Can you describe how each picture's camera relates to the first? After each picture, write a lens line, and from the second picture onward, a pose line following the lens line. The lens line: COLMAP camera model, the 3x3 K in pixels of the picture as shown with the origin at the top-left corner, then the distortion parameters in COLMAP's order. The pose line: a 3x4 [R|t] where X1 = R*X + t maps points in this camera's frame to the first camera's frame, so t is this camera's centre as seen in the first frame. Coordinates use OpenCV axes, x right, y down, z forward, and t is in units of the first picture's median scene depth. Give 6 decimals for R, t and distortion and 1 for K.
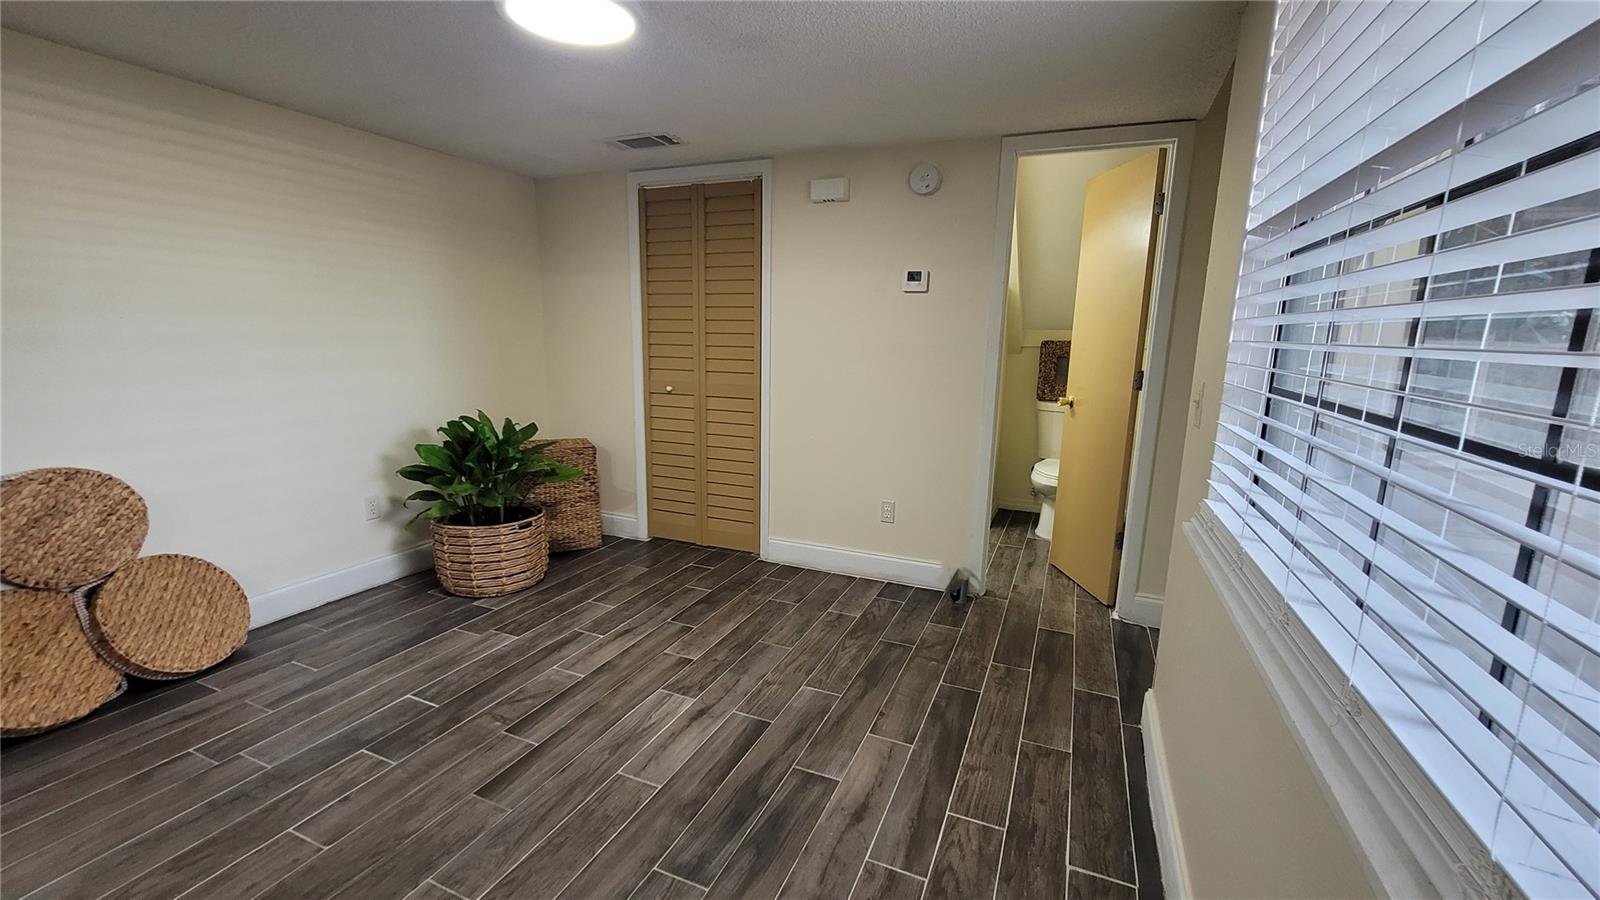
lens RADIAL K [[650.7, 0, 800.3], [0, 650.7, 457.7], [0, 0, 1]] dist [0.000612, -0.000572]
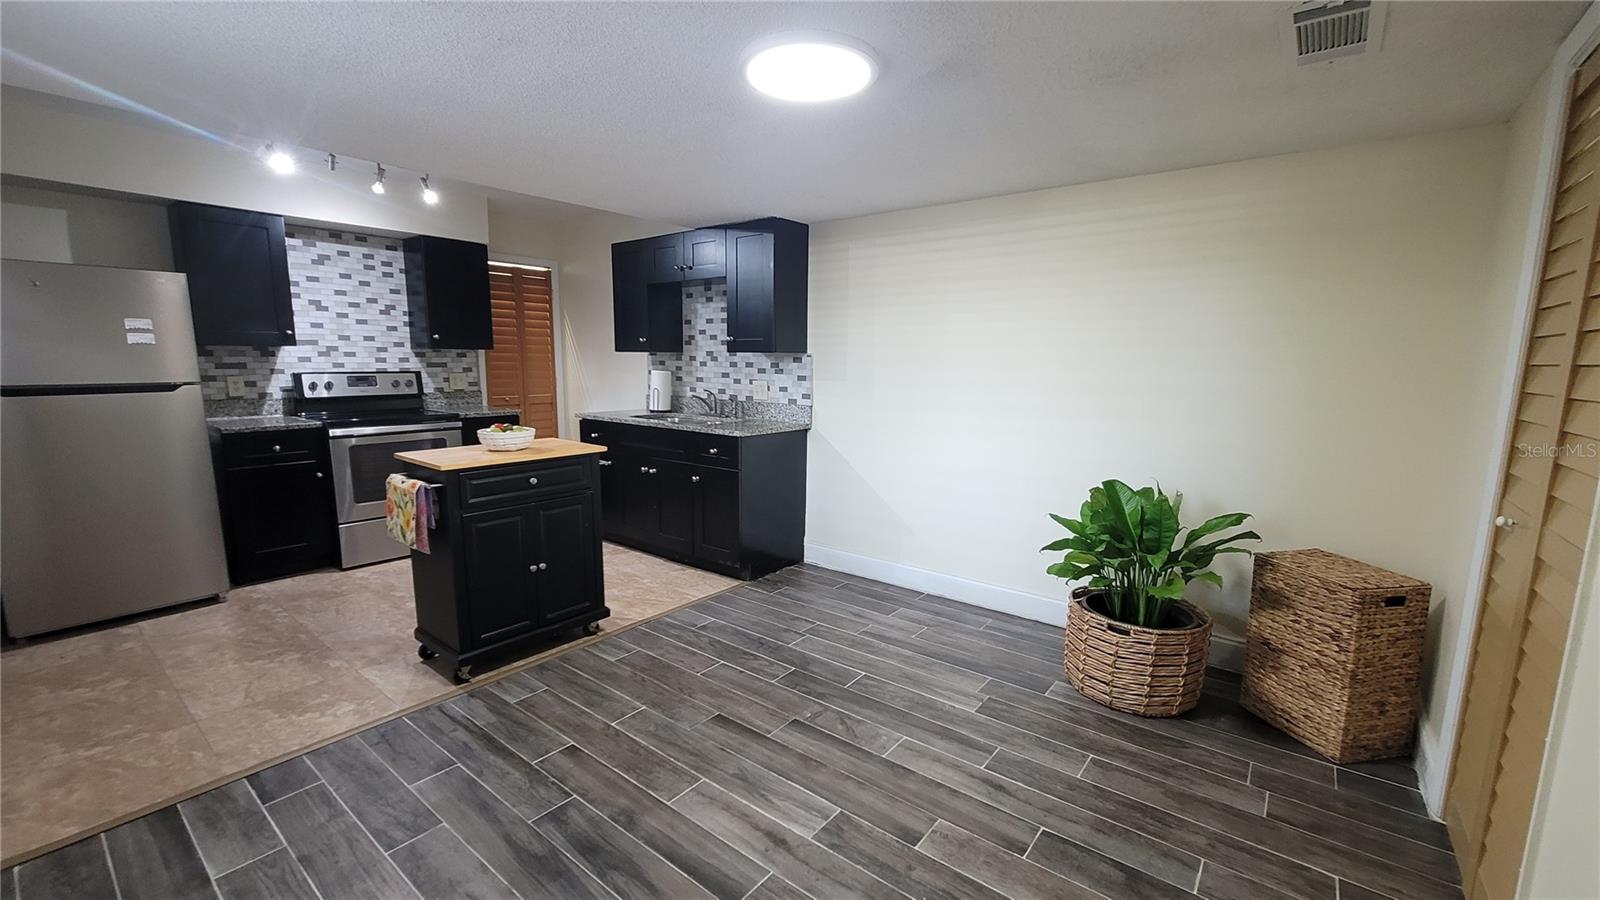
lens RADIAL K [[650.7, 0, 800.3], [0, 650.7, 457.7], [0, 0, 1]] dist [0.000612, -0.000572]
pose [[-0.255956, 0.122548, -0.958889, 0.526372], [-0.197051, 0.964491, 0.175863, -0.207036], [0.946392, 0.233963, -0.222719, 1.016227]]
